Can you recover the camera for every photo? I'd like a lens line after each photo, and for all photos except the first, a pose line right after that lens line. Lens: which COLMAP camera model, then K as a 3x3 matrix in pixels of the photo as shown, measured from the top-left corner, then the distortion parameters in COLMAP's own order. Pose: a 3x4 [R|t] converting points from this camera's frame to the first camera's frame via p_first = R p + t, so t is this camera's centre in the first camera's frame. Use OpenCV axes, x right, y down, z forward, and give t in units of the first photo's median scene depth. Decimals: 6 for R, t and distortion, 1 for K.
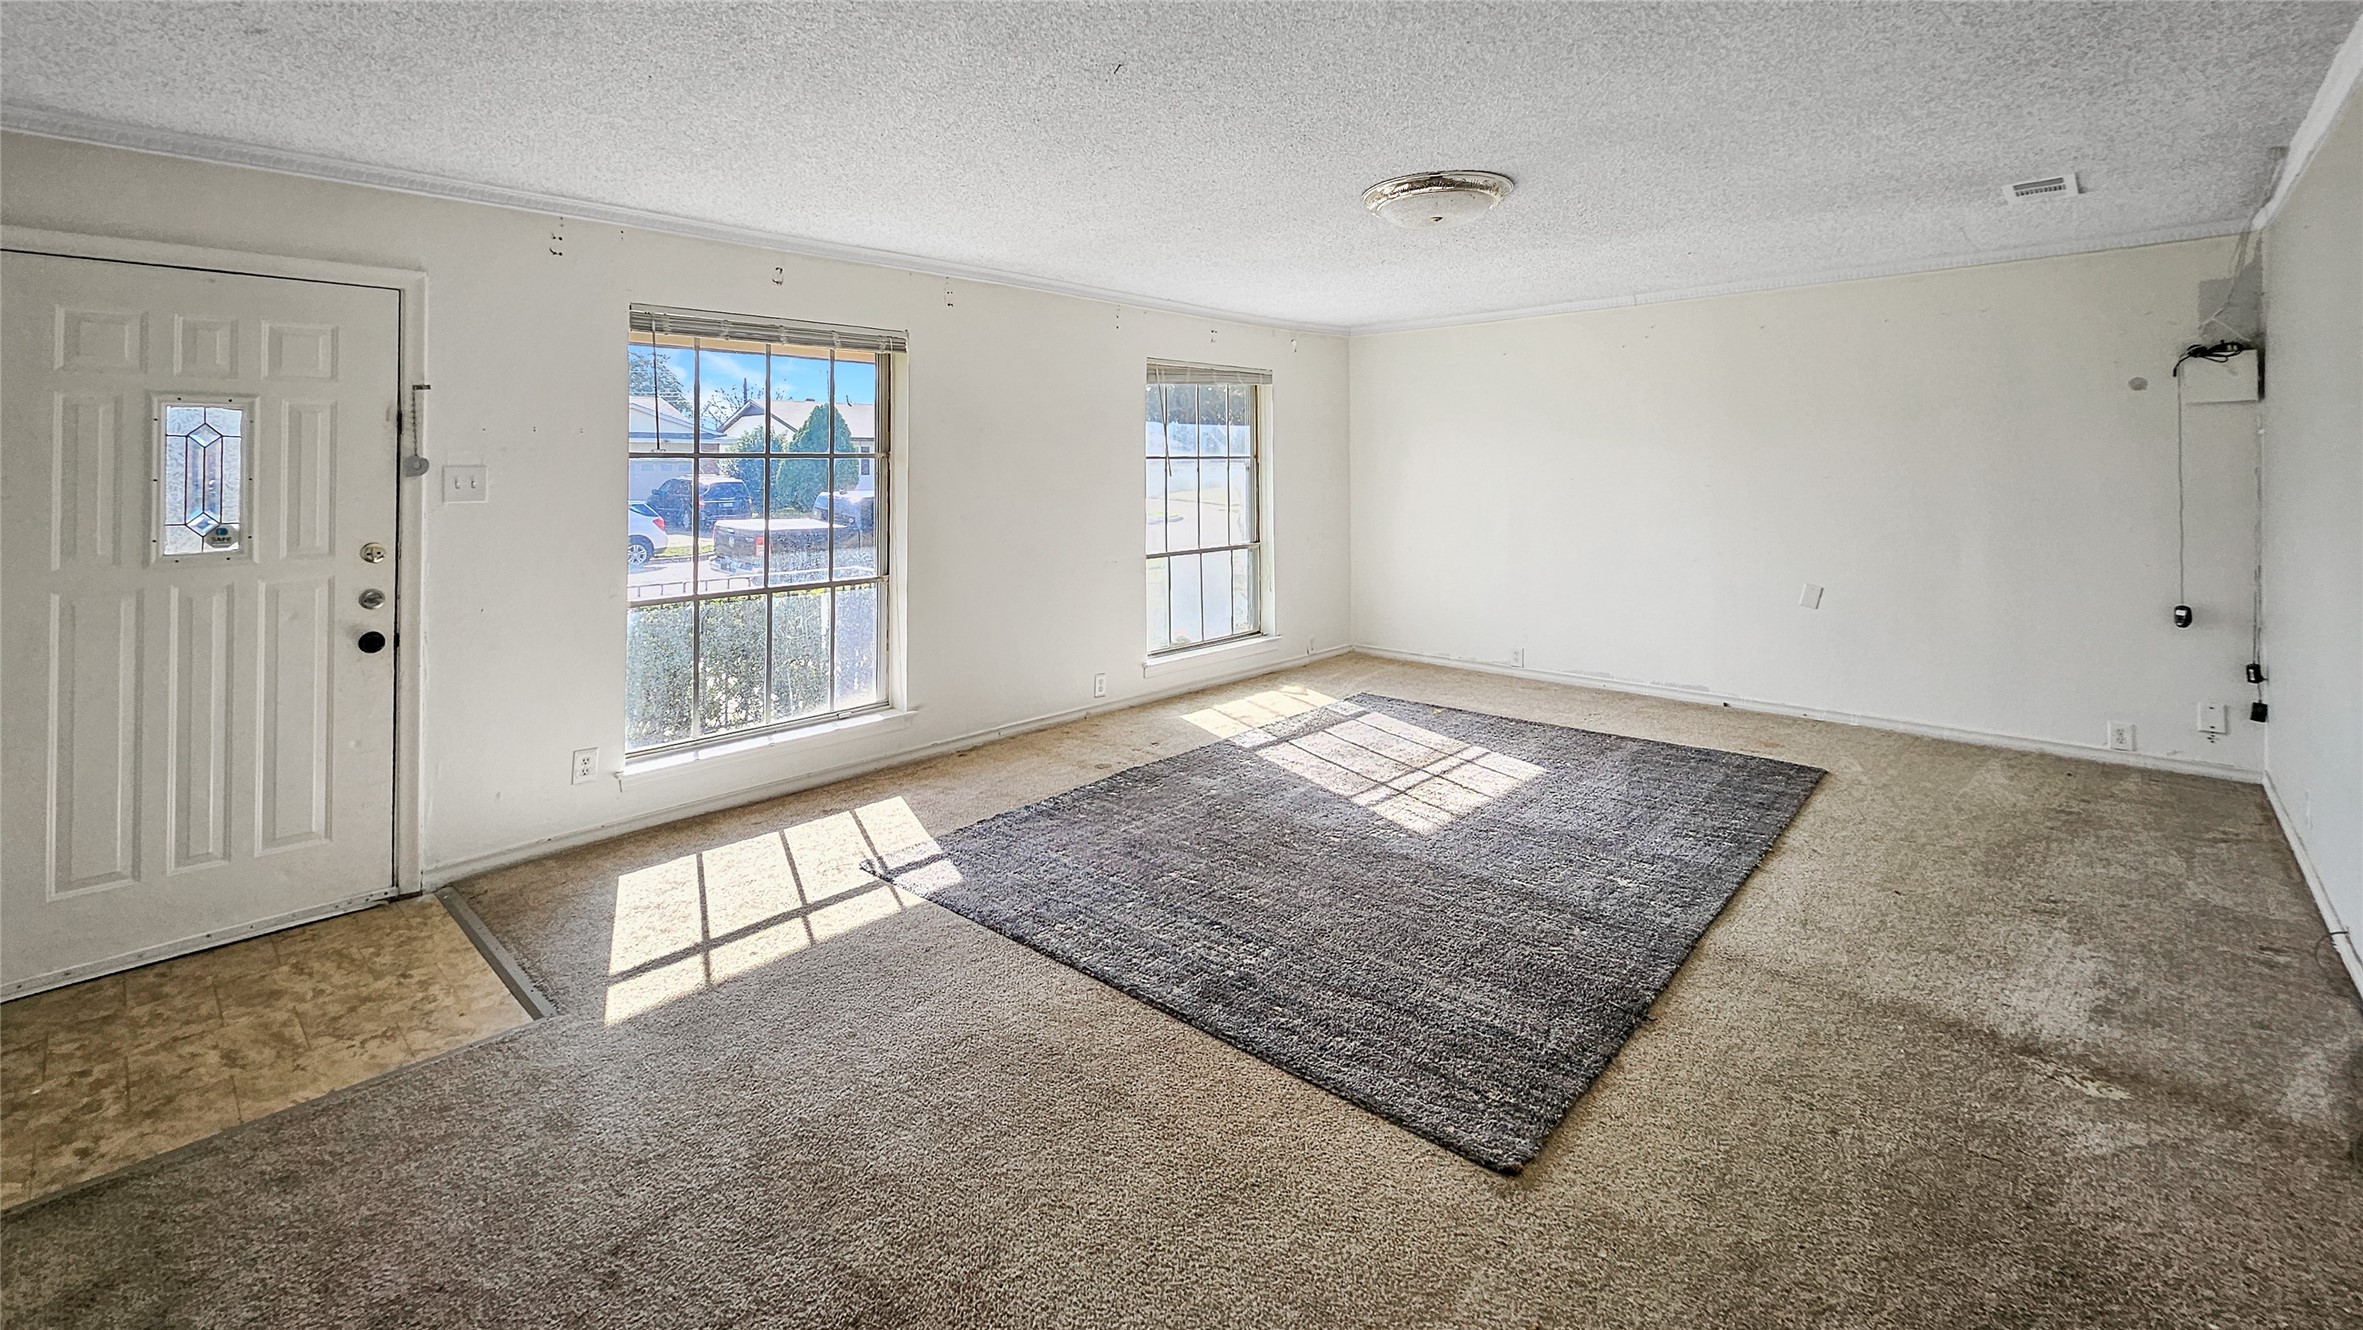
lens RADIAL K [[1015.9, 0, 1186.9], [0, 1015.9, 671.4], [0, 0, 1]] dist [-0.001329, -0.000651]
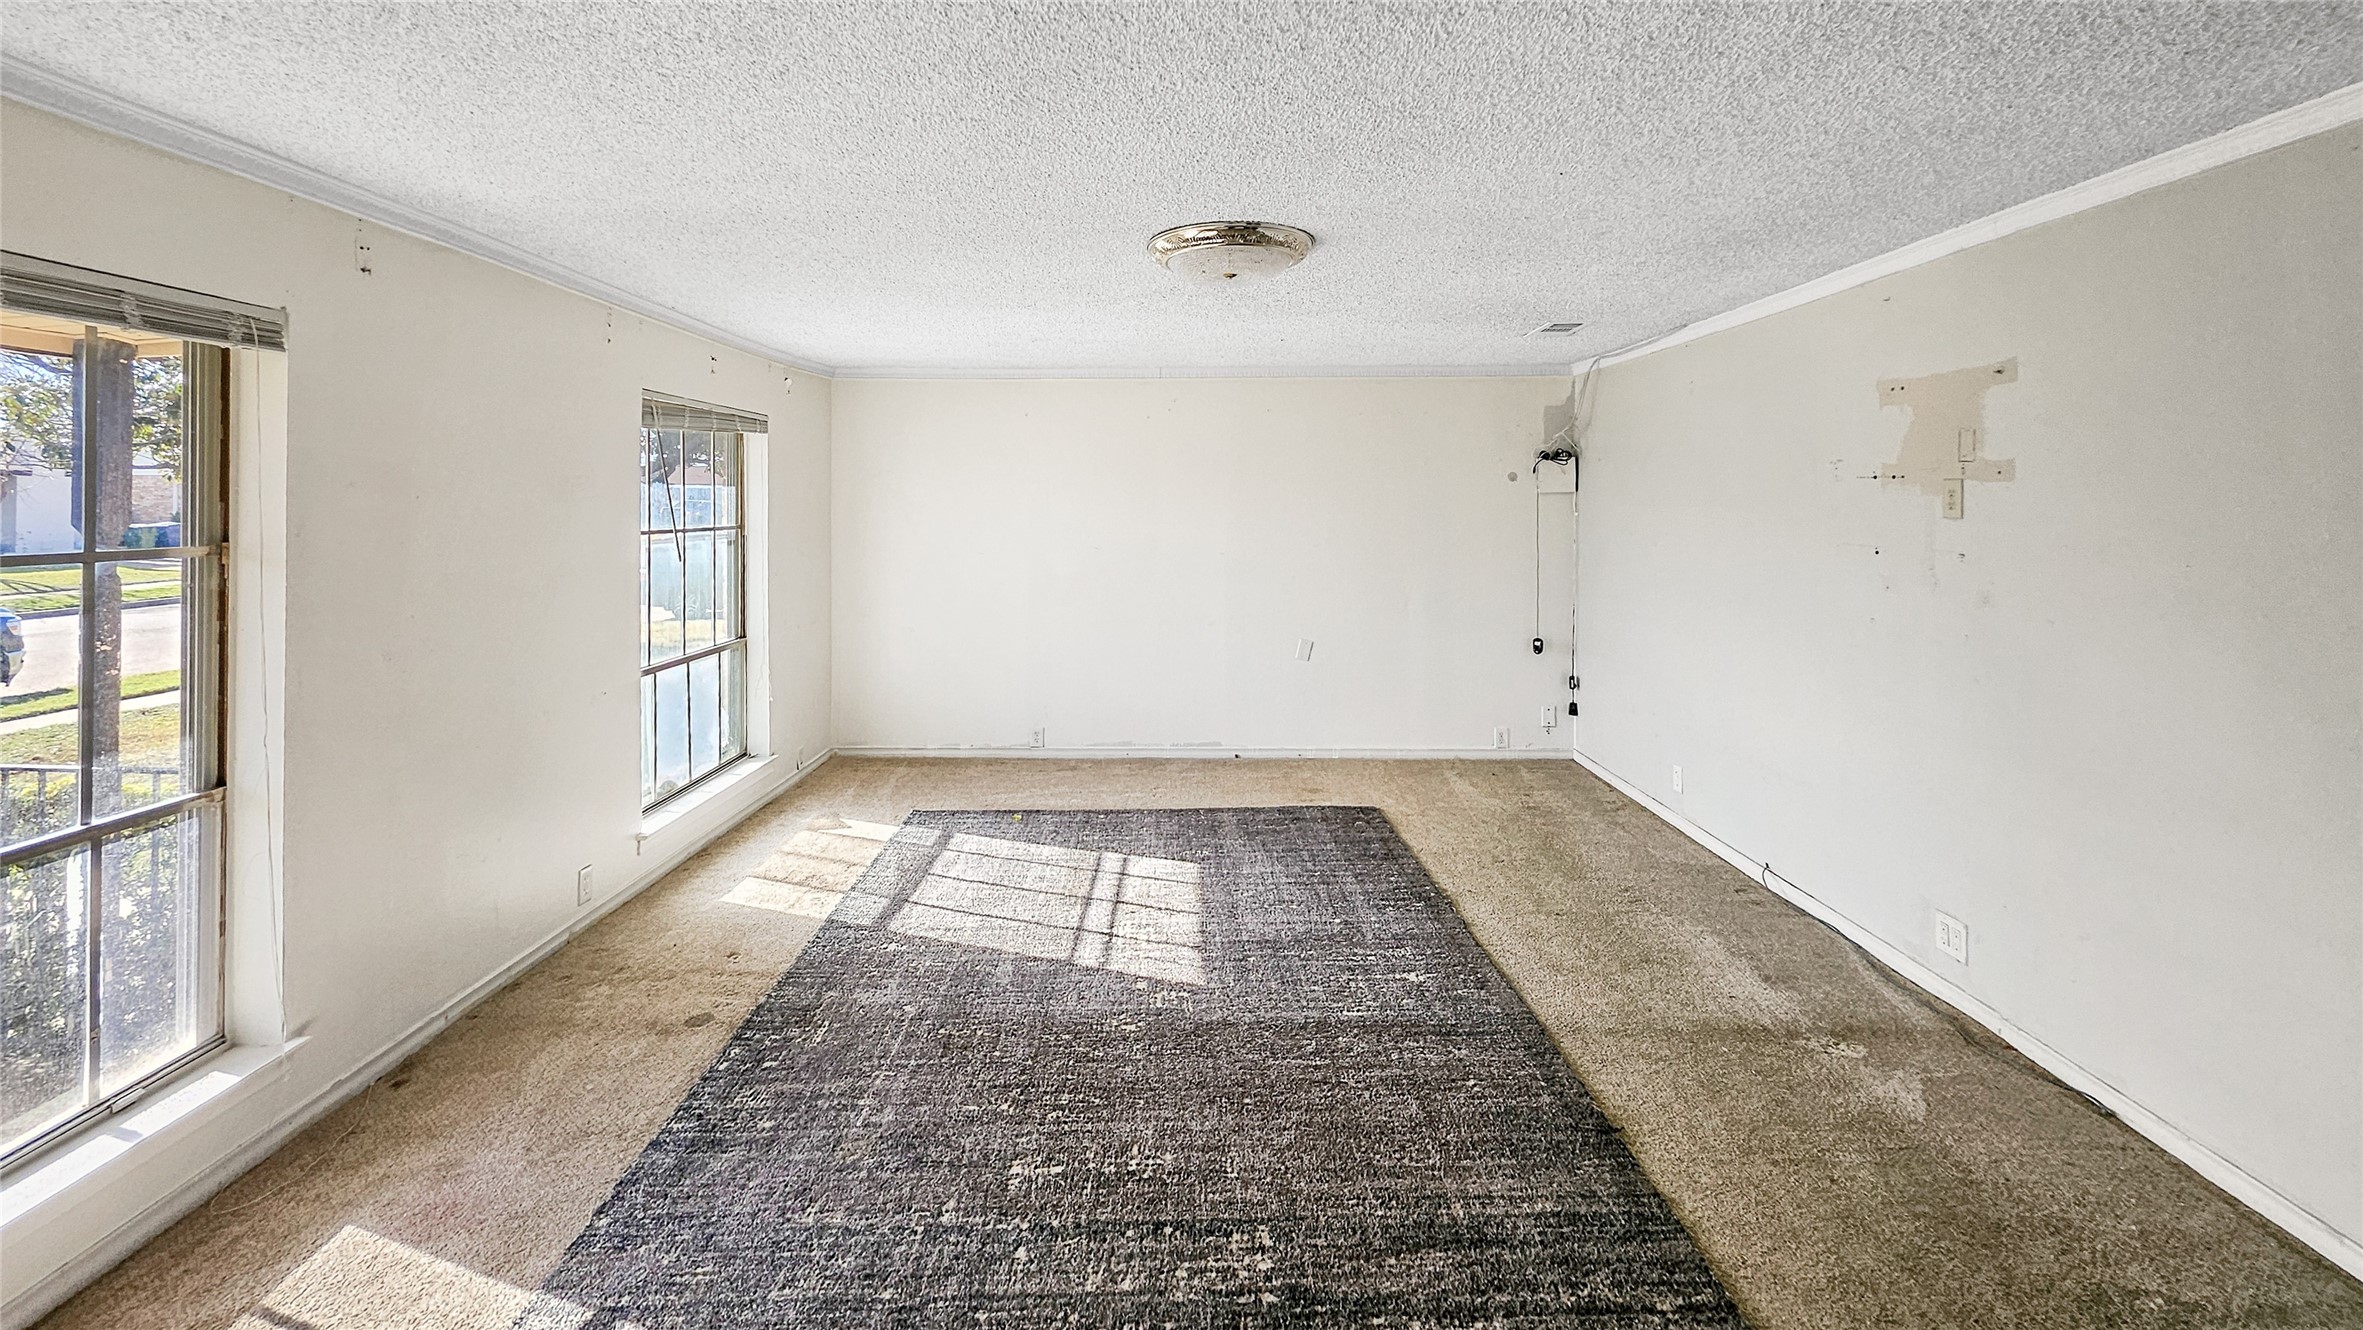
lens RADIAL K [[1015.9, 0, 1181.3], [0, 1015.9, 662.6], [0, 0, 1]] dist [-0.001329, -0.000651]
pose [[0.727884, -0.097113, 0.678788, -0.286352], [0.126892, 0.991899, 0.005838, -0.099727], [-0.673857, 0.081883, 0.734311, 0.318931]]
